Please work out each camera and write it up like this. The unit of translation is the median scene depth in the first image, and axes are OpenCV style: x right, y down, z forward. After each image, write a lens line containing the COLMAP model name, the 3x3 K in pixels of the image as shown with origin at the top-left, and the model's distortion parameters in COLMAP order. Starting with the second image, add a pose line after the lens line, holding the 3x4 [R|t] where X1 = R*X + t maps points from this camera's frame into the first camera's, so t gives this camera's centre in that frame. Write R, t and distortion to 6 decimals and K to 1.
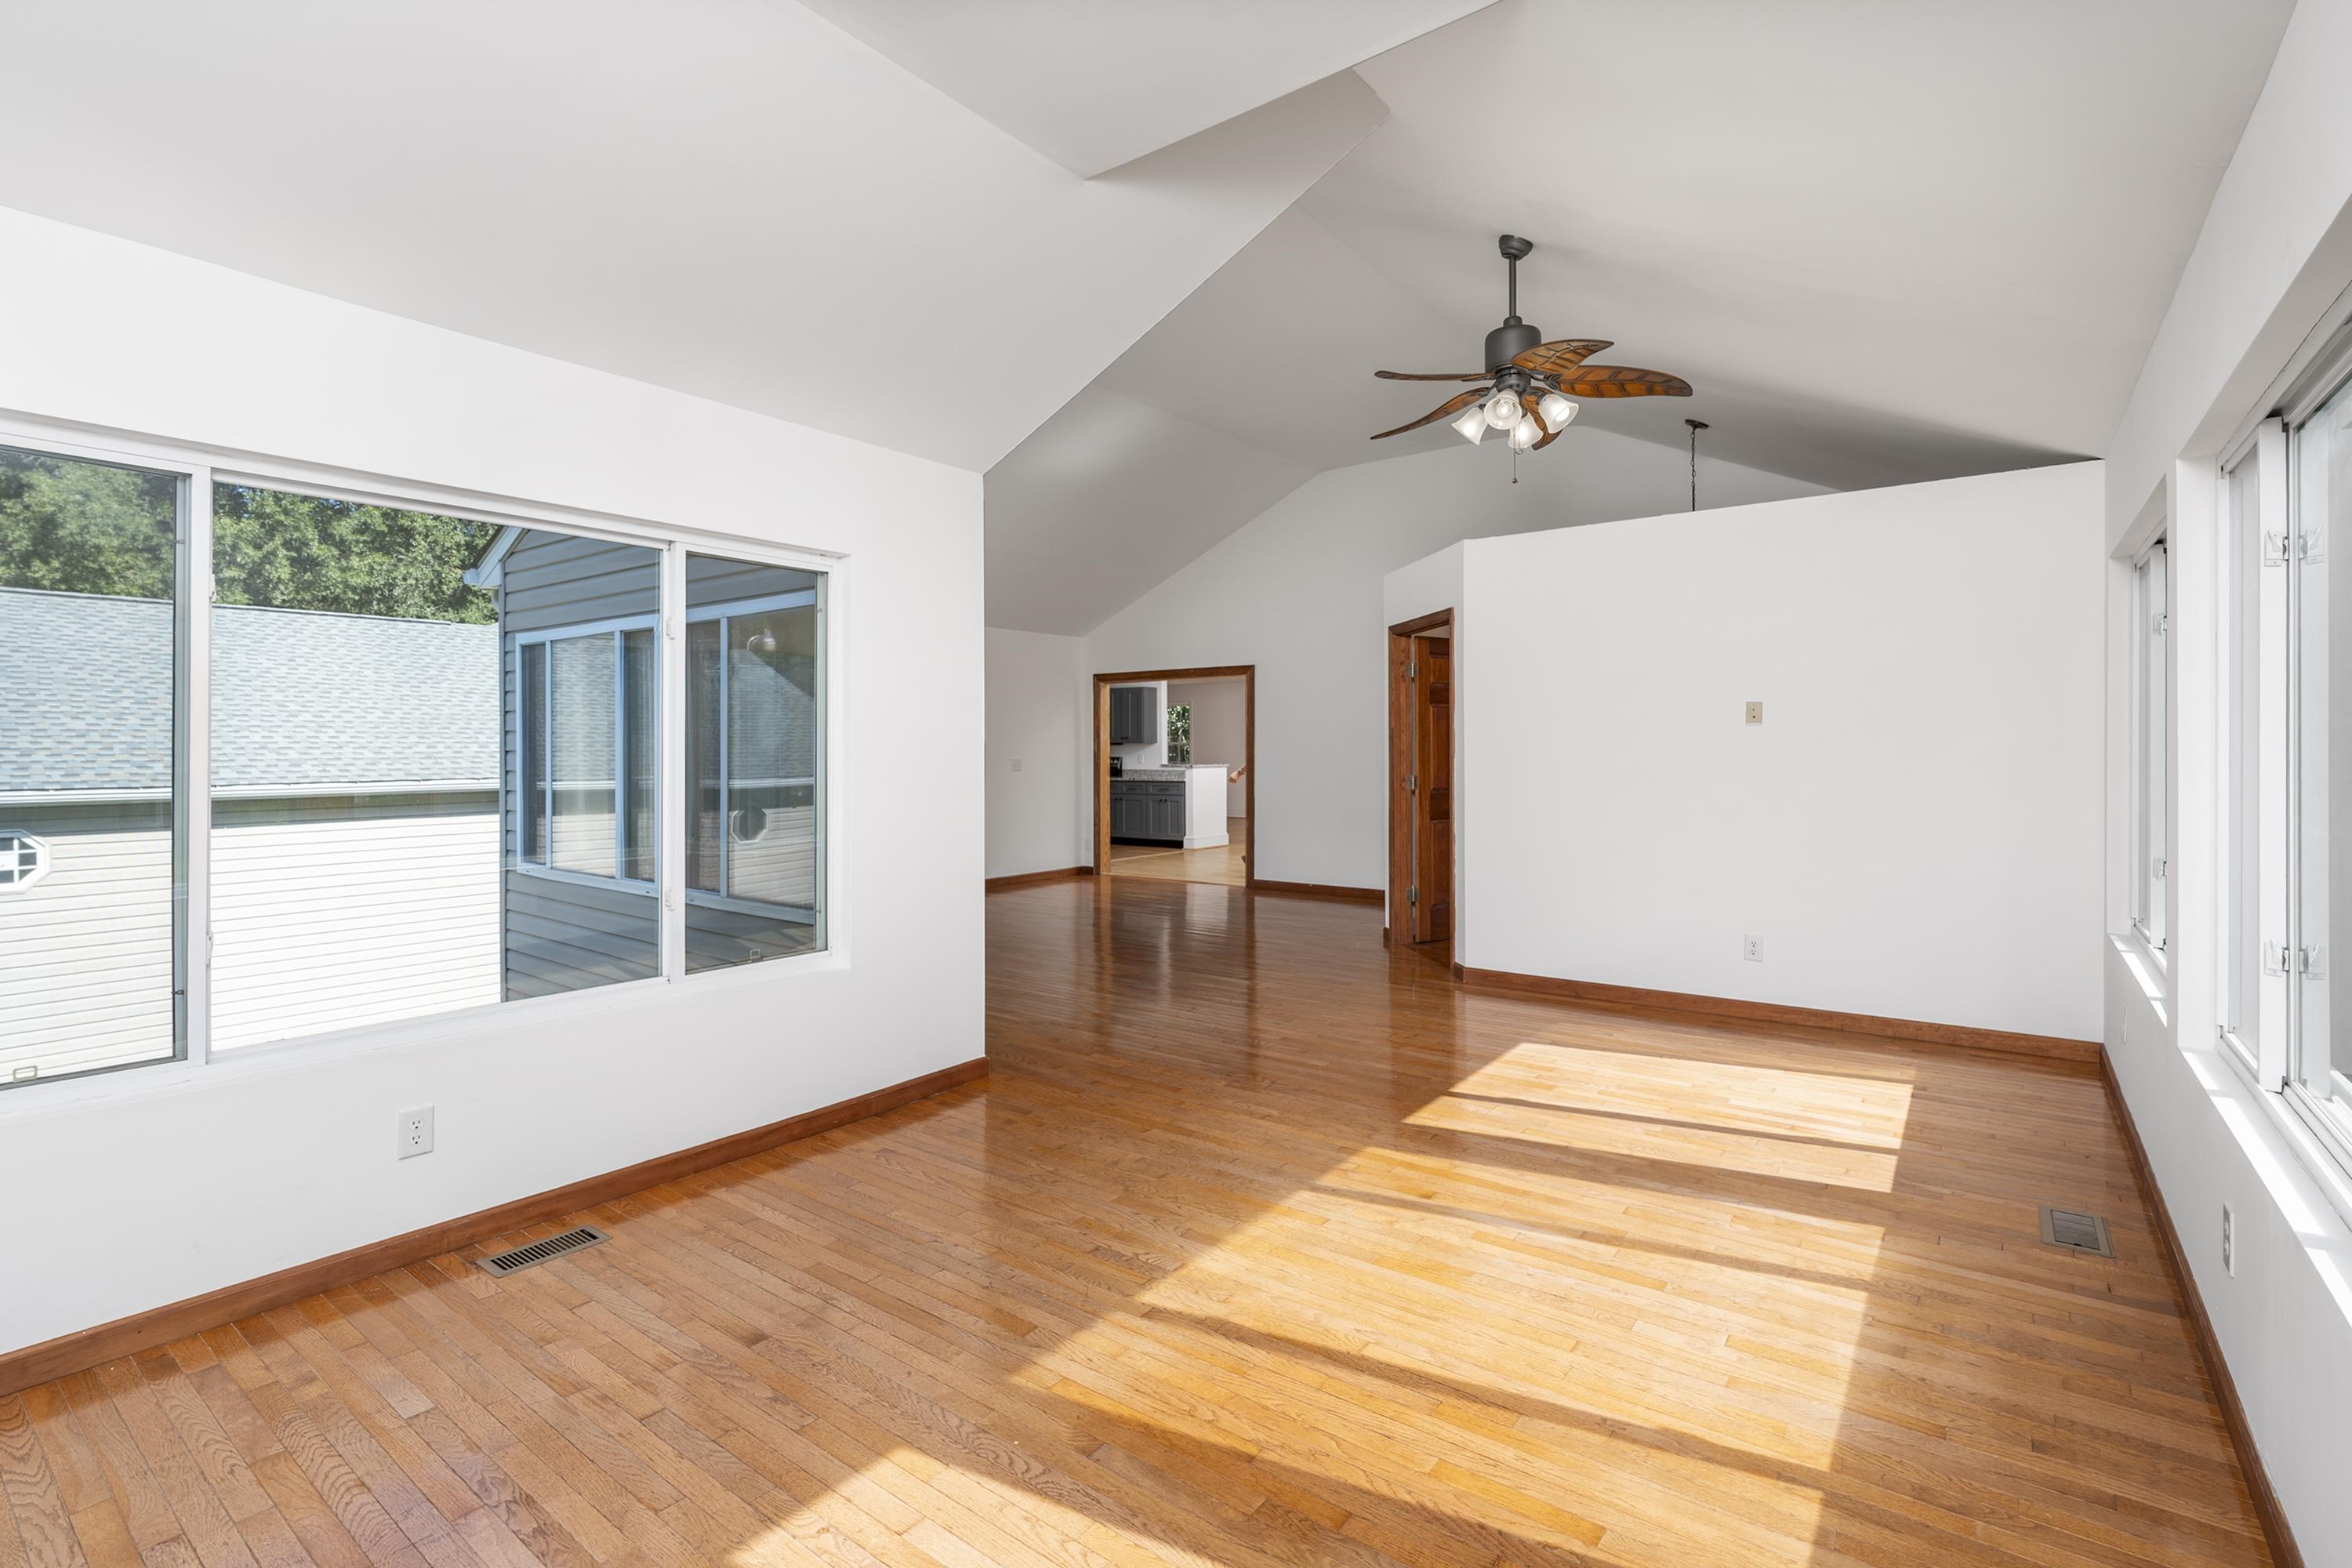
lens RADIAL K [[1071.1, 0, 1143.3], [0, 1071.1, 744.3], [0, 0, 1]] dist [-0.010837, 0.000762]
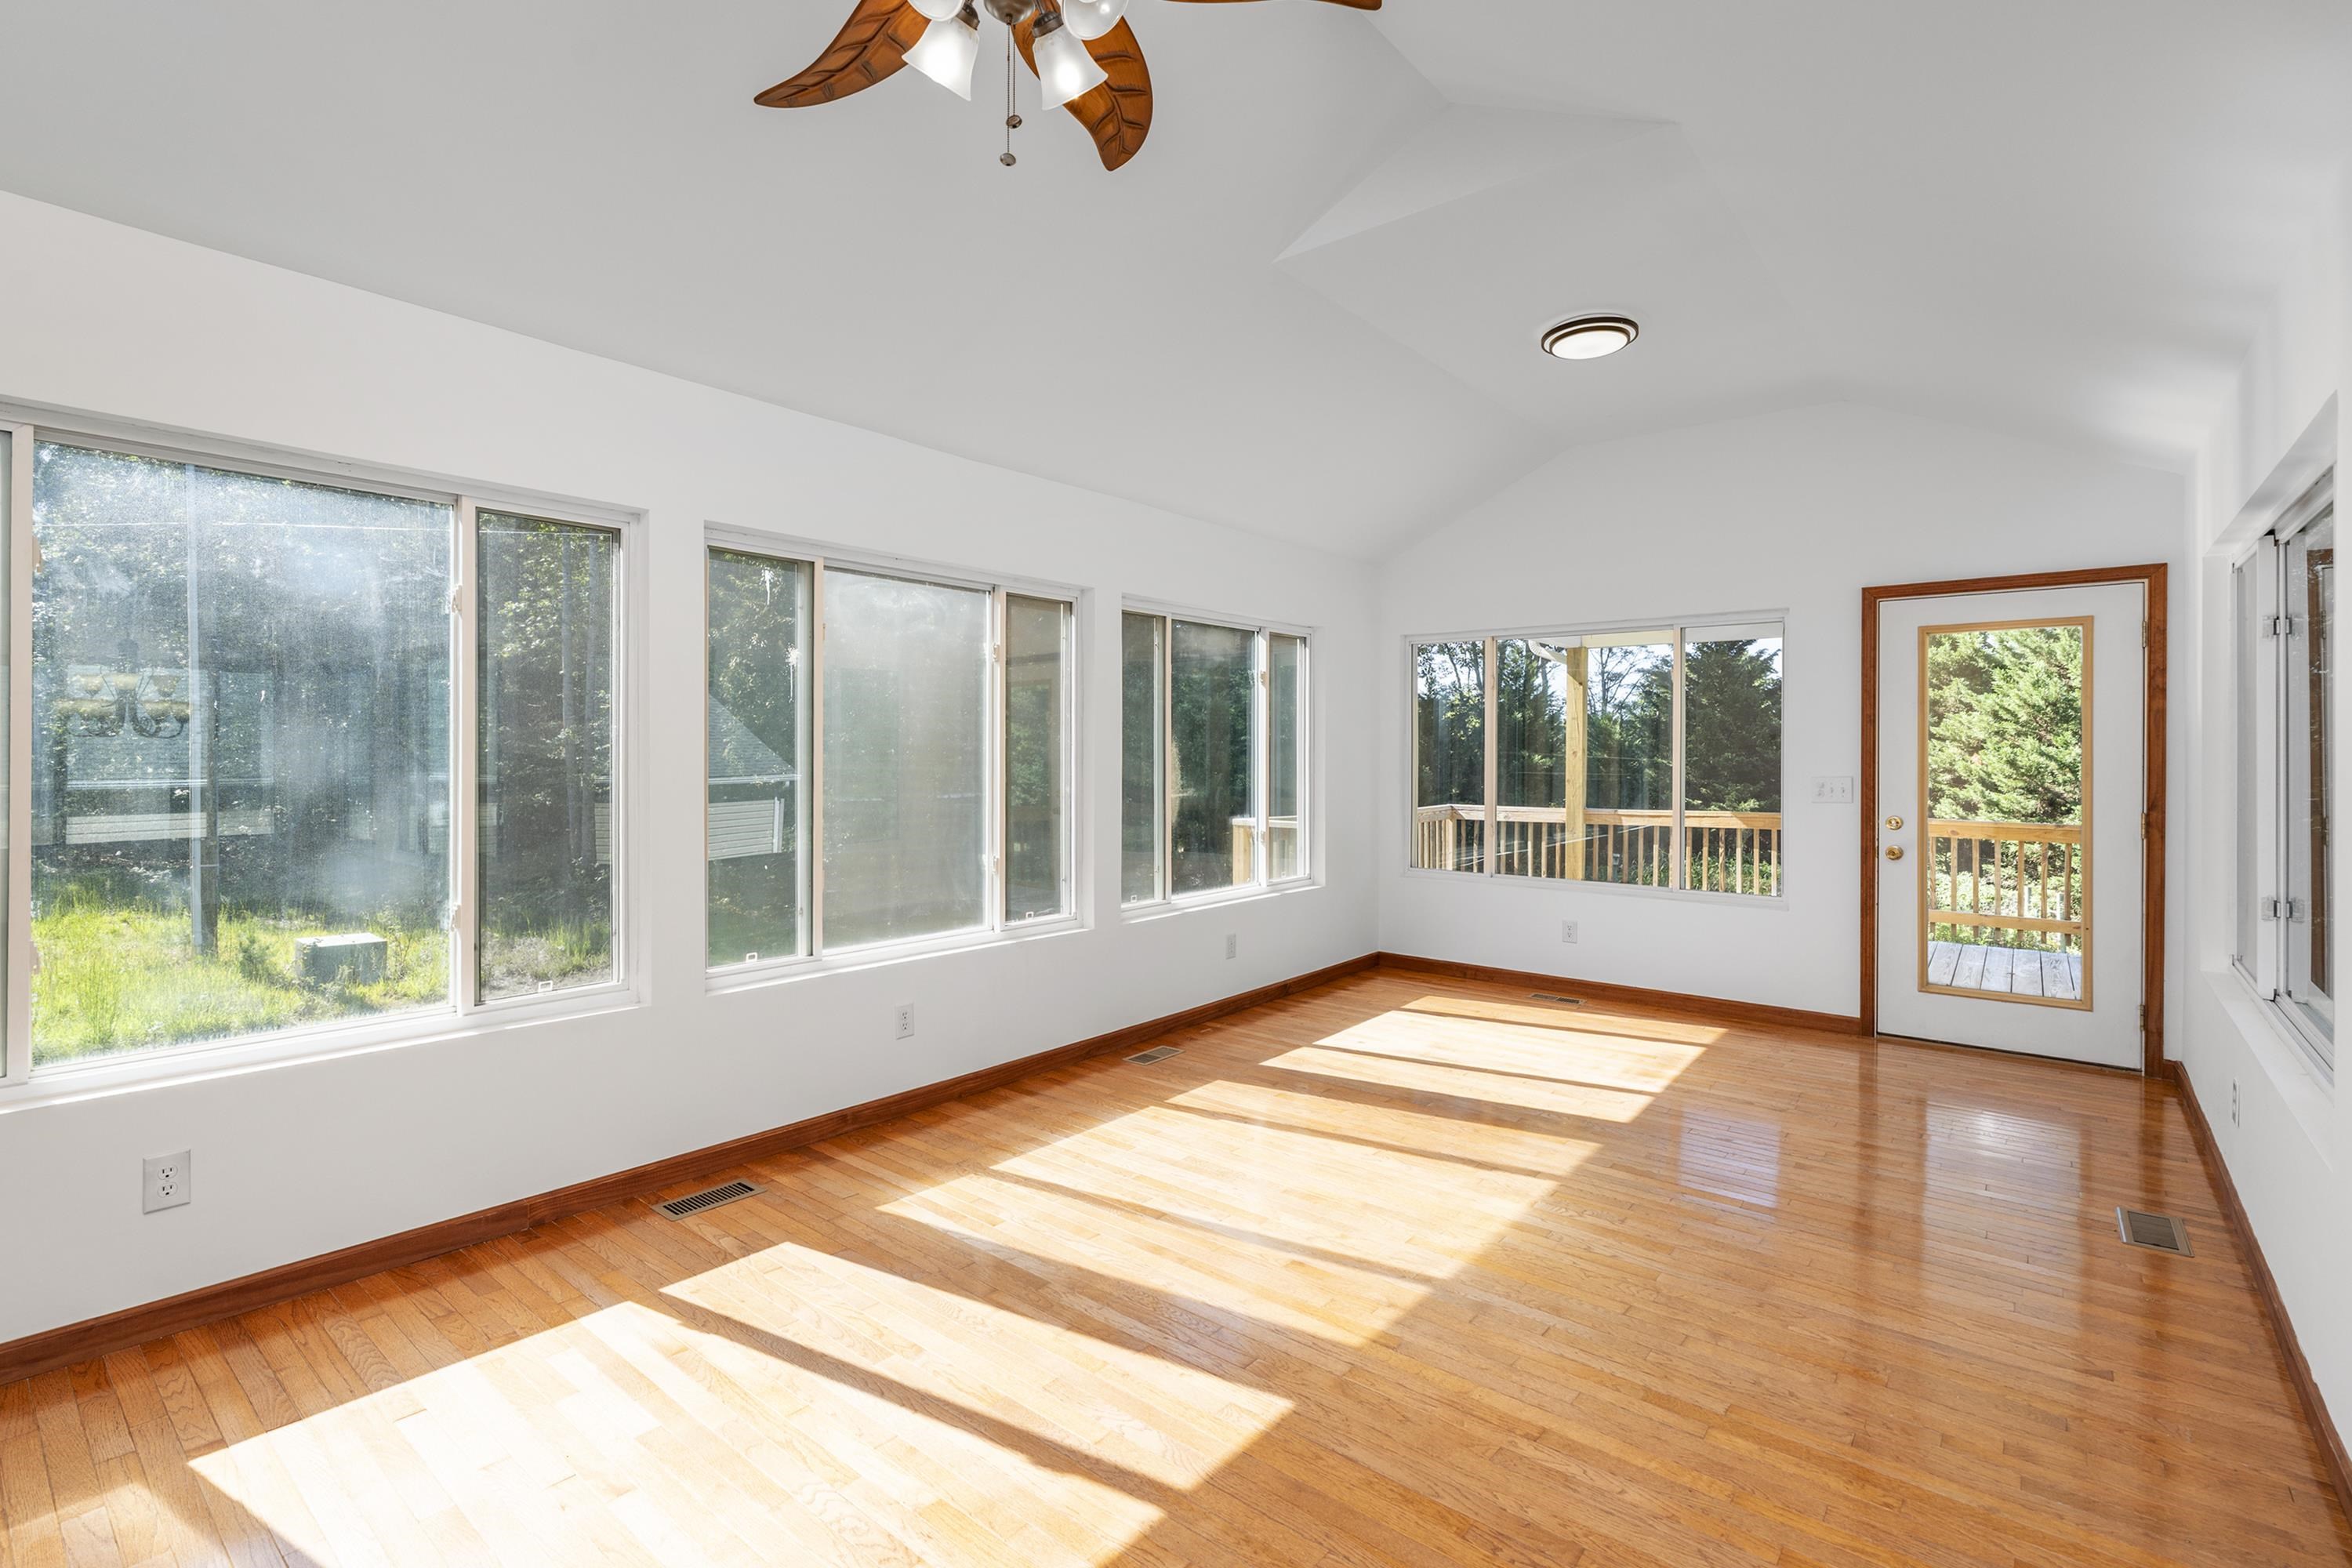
lens RADIAL K [[1071.6, 0, 1161.1], [0, 1071.6, 760.4], [0, 0, 1]] dist [0.000008, -0.006118]
pose [[-0.999730, -0.003276, 0.023018, 0.361279], [-0.003093, 0.999963, 0.007988, 0.002643], [-0.023043, 0.007915, -0.999703, 1.894095]]
